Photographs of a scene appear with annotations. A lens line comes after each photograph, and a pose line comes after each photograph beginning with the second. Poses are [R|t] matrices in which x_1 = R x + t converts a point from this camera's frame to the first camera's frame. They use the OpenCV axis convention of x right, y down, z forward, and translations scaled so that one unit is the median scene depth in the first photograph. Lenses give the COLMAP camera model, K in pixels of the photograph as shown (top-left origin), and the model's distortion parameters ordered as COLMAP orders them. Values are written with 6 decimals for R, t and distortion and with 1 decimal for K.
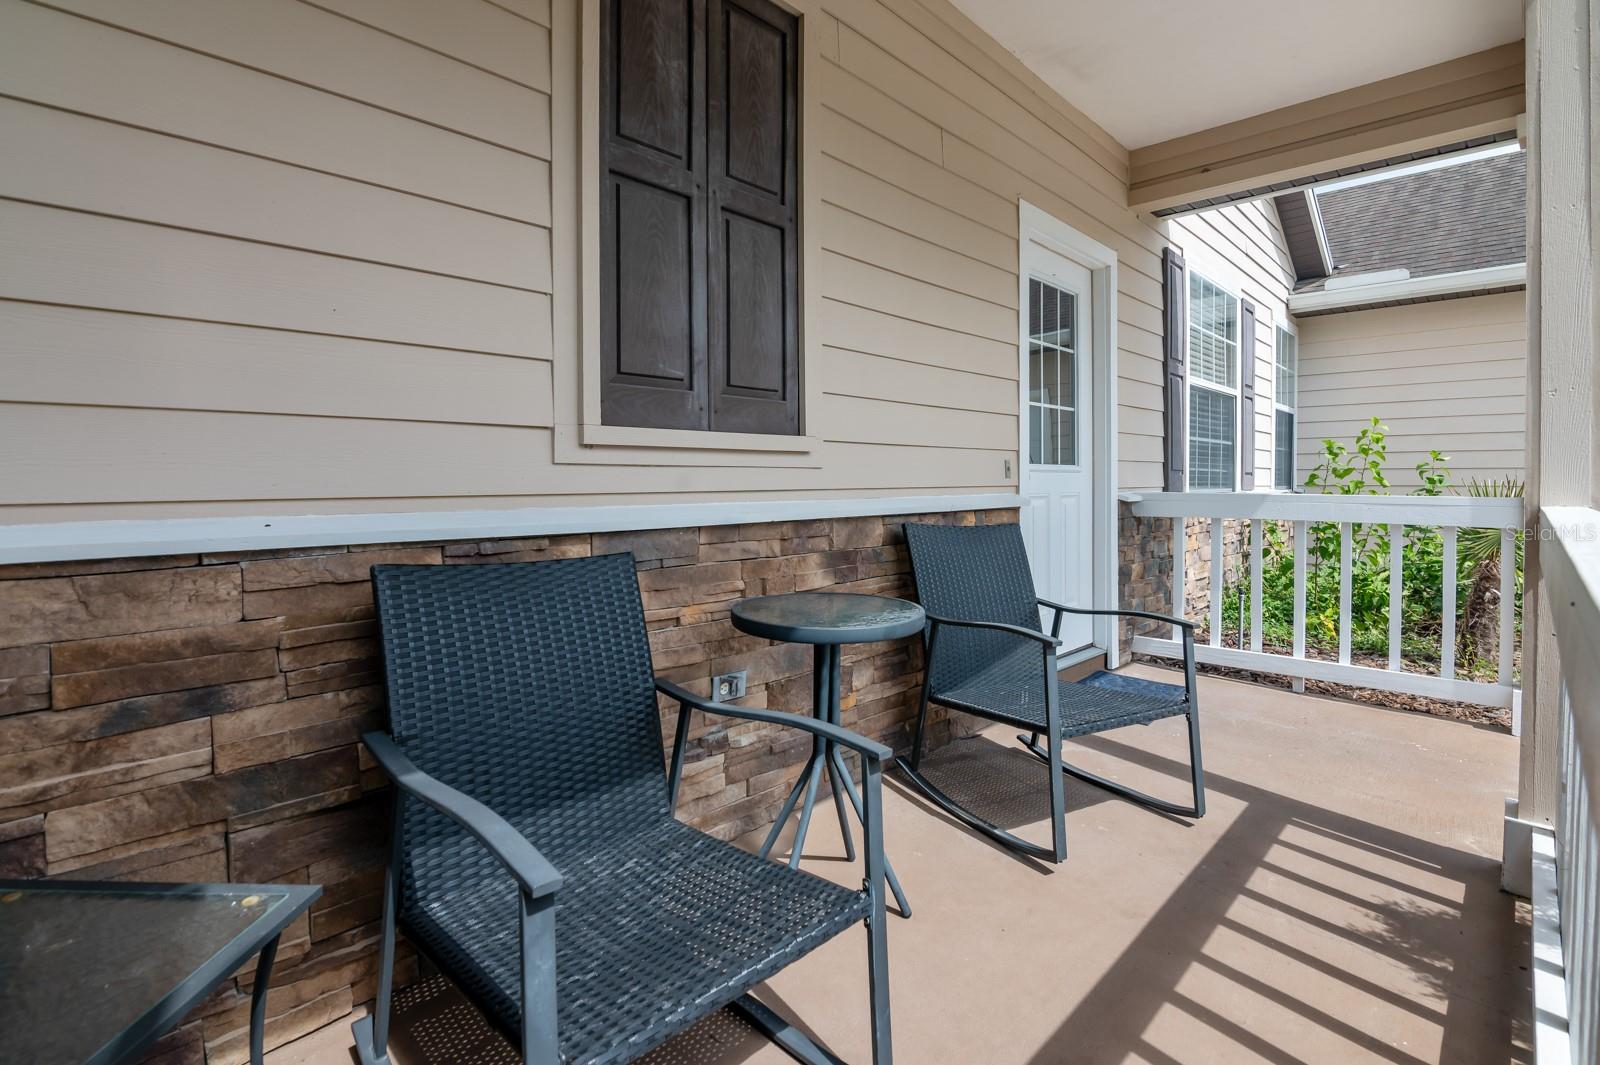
lens RADIAL K [[759.6, 0, 824.0], [0, 759.6, 492.3], [0, 0, 1]] dist [-0.002860, -0.000143]
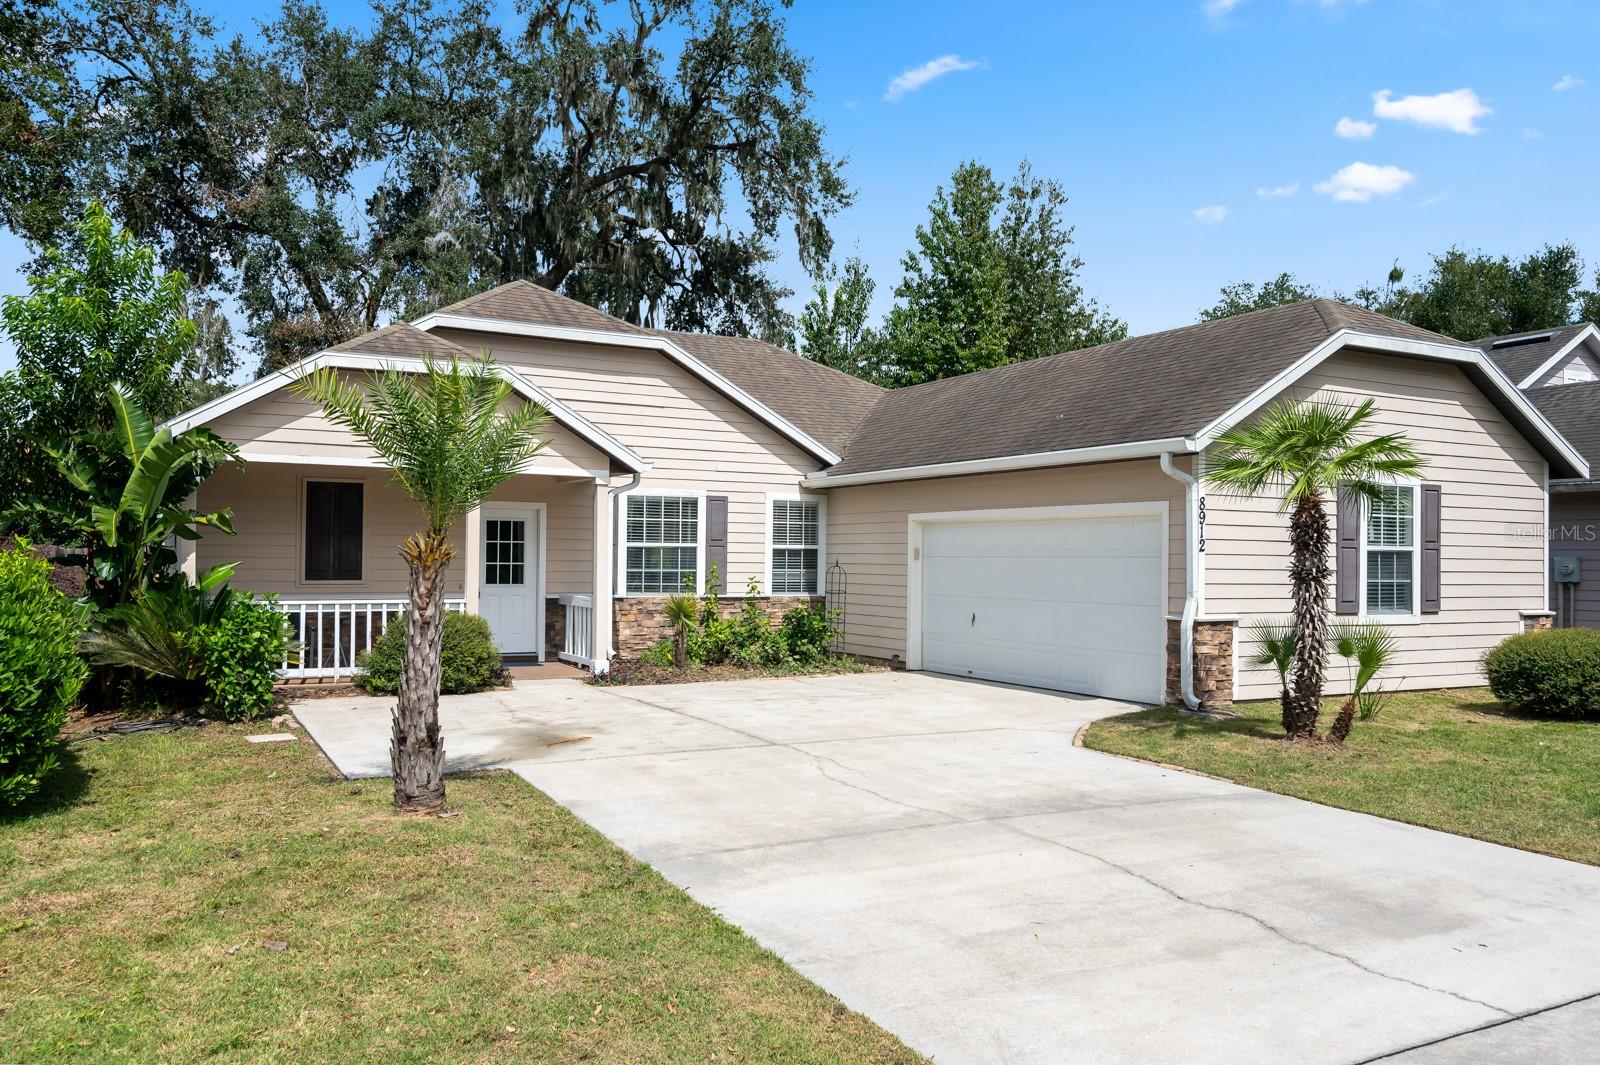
lens RADIAL K [[1217.6, 0, 800.0], [0, 1217.6, 532.5], [0, 0, 1]] dist [0.000936, 0.007439]
pose [[0.945555, 0.008392, -0.325354, 5.113649], [-0.020338, 0.999237, -0.033333, -0.183238], [0.324826, 0.038135, 0.945005, -5.299570]]
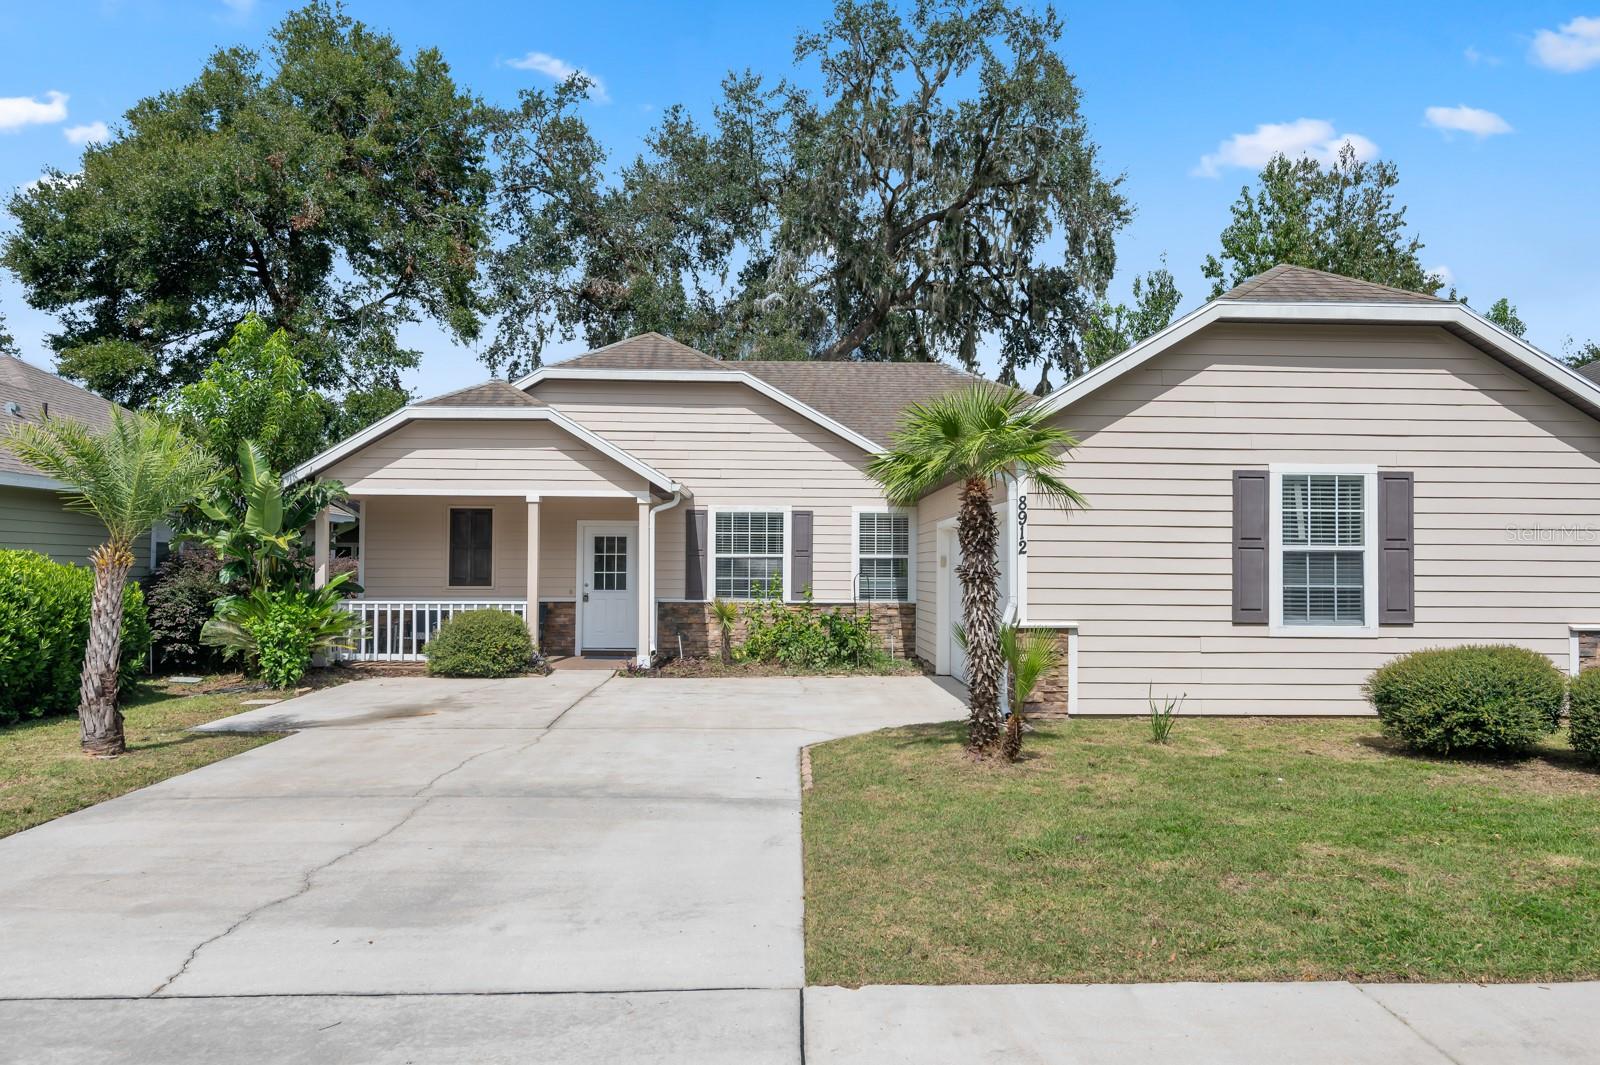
lens RADIAL K [[1109.7, 0, 800.0], [0, 1109.7, 532.5], [0, 0, 1]] dist [-0.002064, 0.002047]
pose [[0.705704, -0.014597, -0.708357, 7.935551], [-0.019801, 0.998991, -0.040313, -0.199999], [0.708230, 0.042475, 0.704702, -3.371549]]
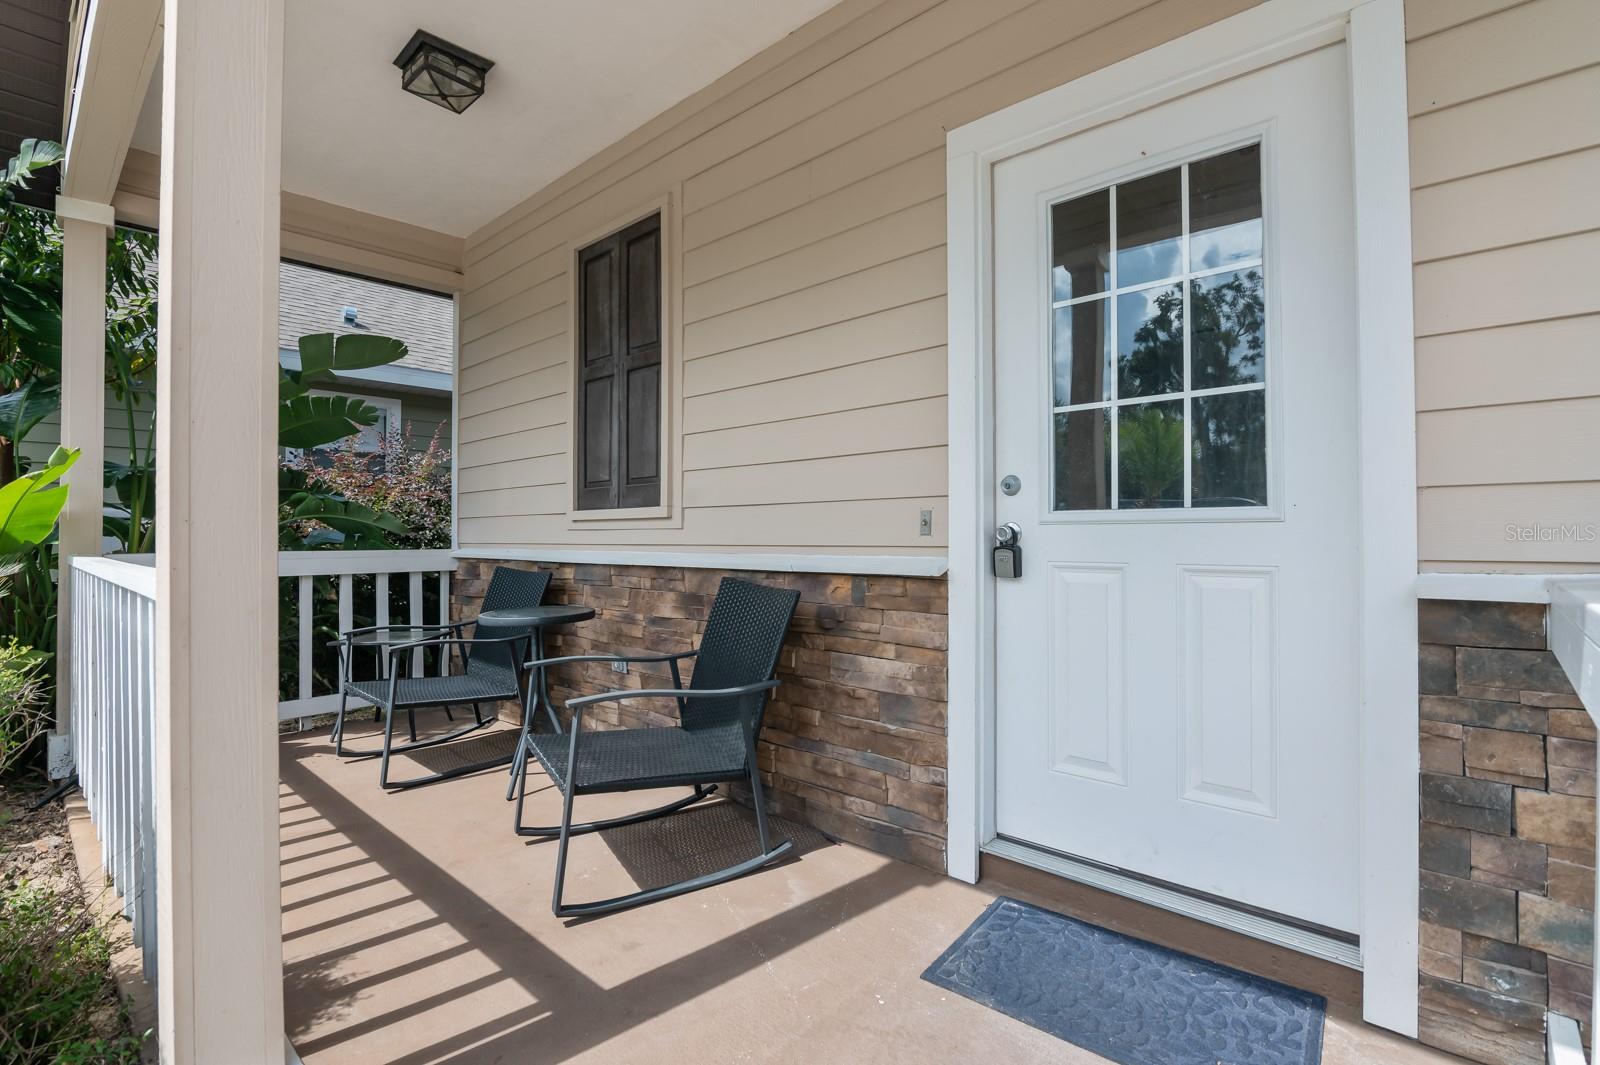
lens RADIAL K [[737.5, 0, 802.9], [0, 737.5, 534.1], [0, 0, 1]] dist [-0.009655, 0.000043]
pose [[0.014155, 0.007027, -0.999875, 1.485292], [-0.010139, 0.999925, 0.006884, -0.039052], [0.999848, 0.010040, 0.014225, 1.381096]]
